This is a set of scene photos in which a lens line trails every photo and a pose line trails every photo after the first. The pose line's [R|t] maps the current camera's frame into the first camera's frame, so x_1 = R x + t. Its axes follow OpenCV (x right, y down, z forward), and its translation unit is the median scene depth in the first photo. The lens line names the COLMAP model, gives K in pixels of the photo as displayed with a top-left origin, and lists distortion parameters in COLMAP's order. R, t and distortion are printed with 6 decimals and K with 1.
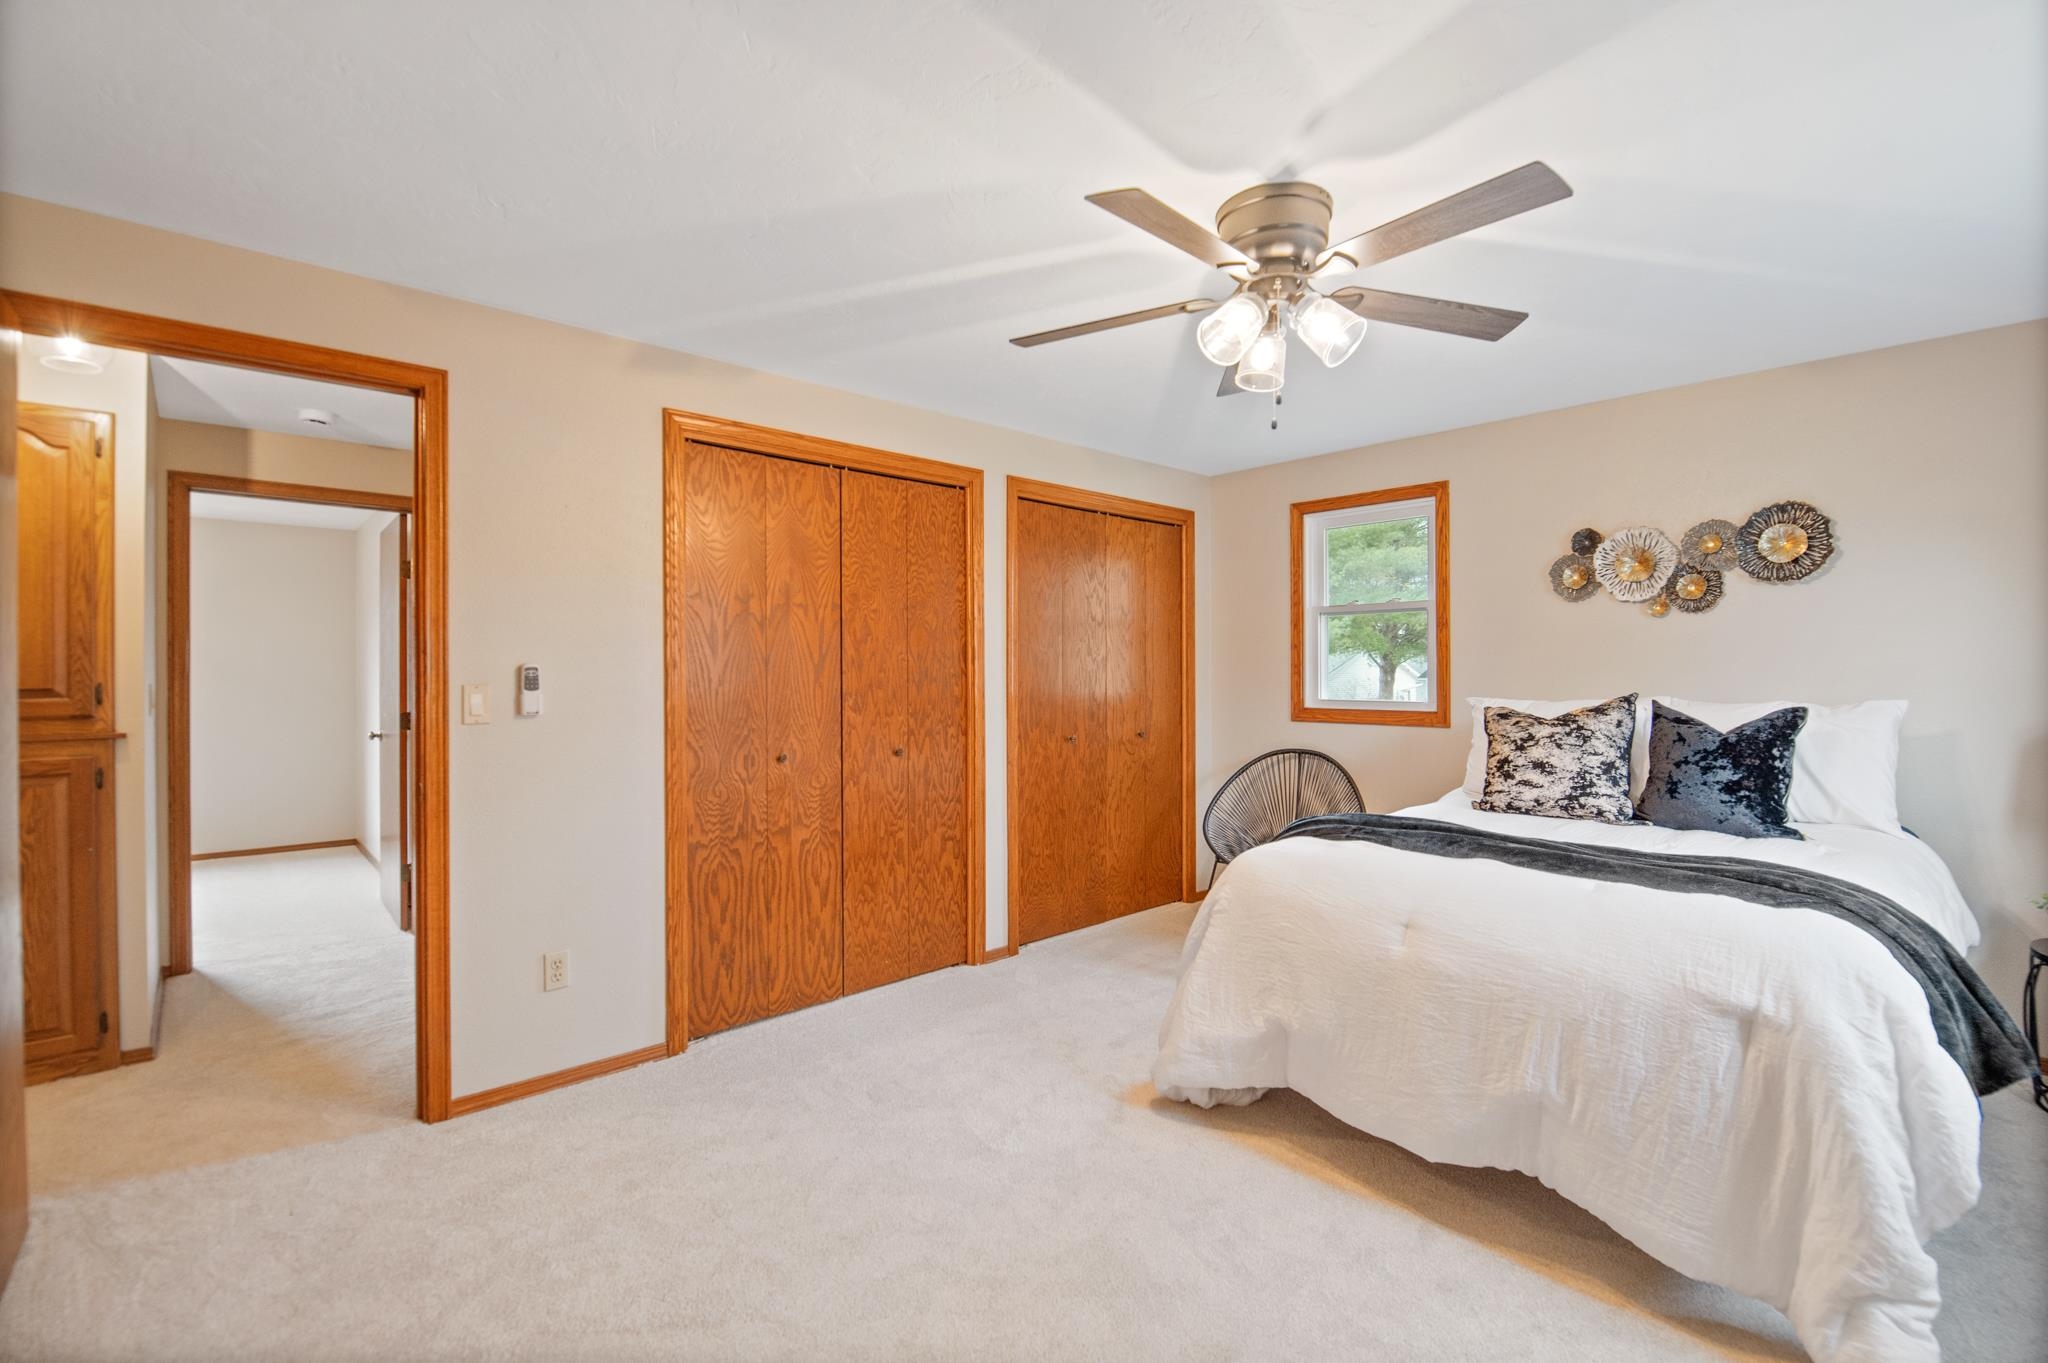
lens RADIAL K [[891.3, 0, 1024.9], [0, 891.3, 672.0], [0, 0, 1]] dist [-0.000757, -0.000366]
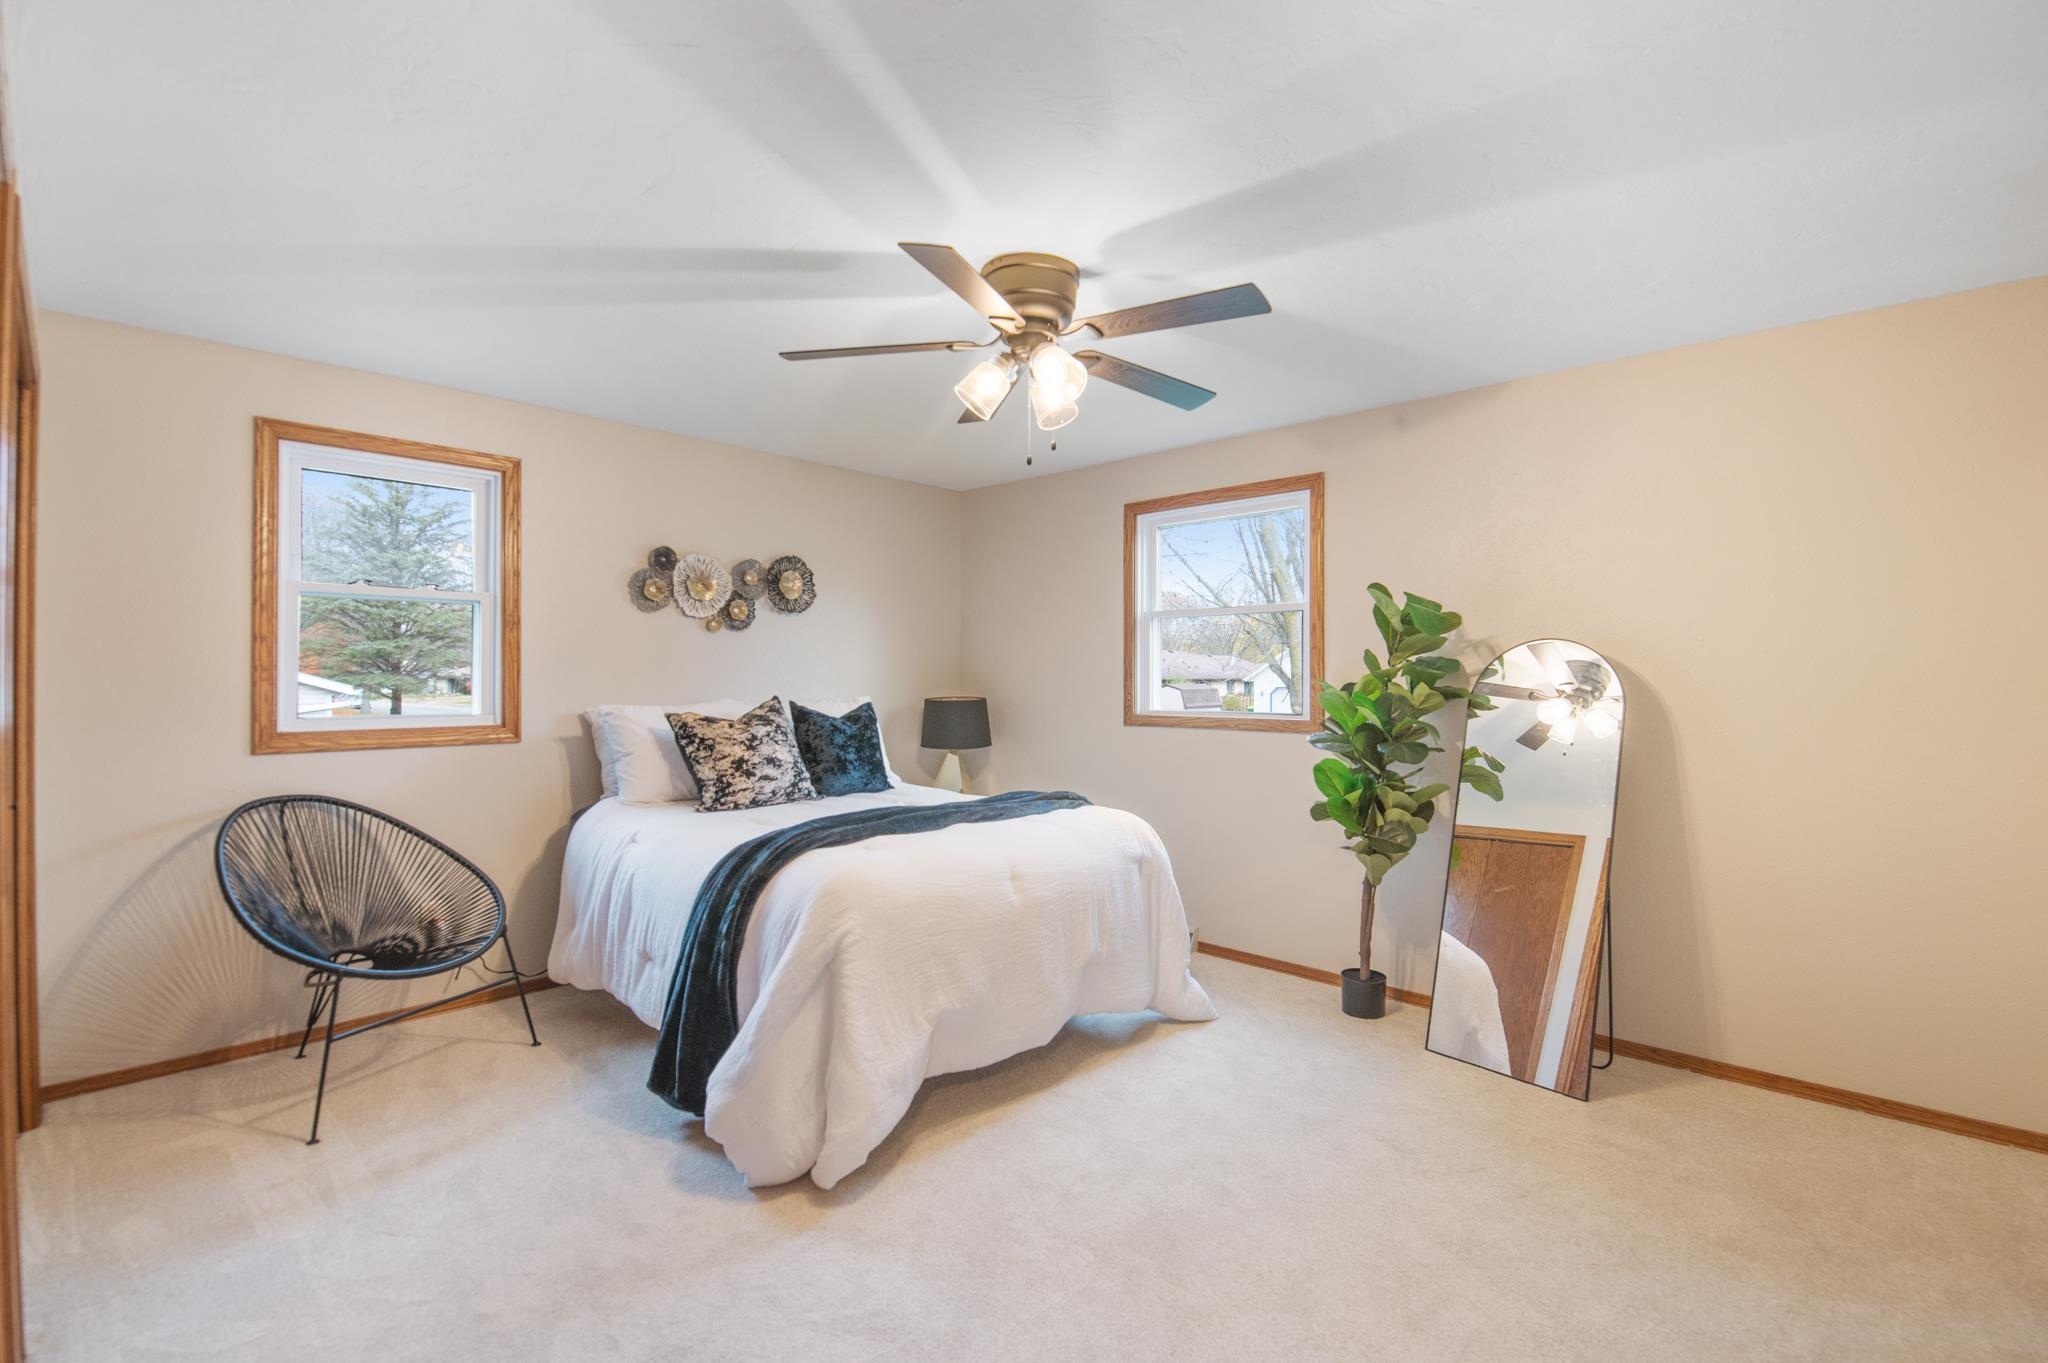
lens RADIAL K [[934.8, 0, 1024.0], [0, 934.8, 681.5], [0, 0, 1]] dist [-0.001893, -0.000246]
pose [[-0.082870, -0.002806, 0.996556, -0.625013], [0.000026, 0.999996, 0.002818, 0.000242], [-0.996560, 0.000259, -0.082870, 0.759290]]
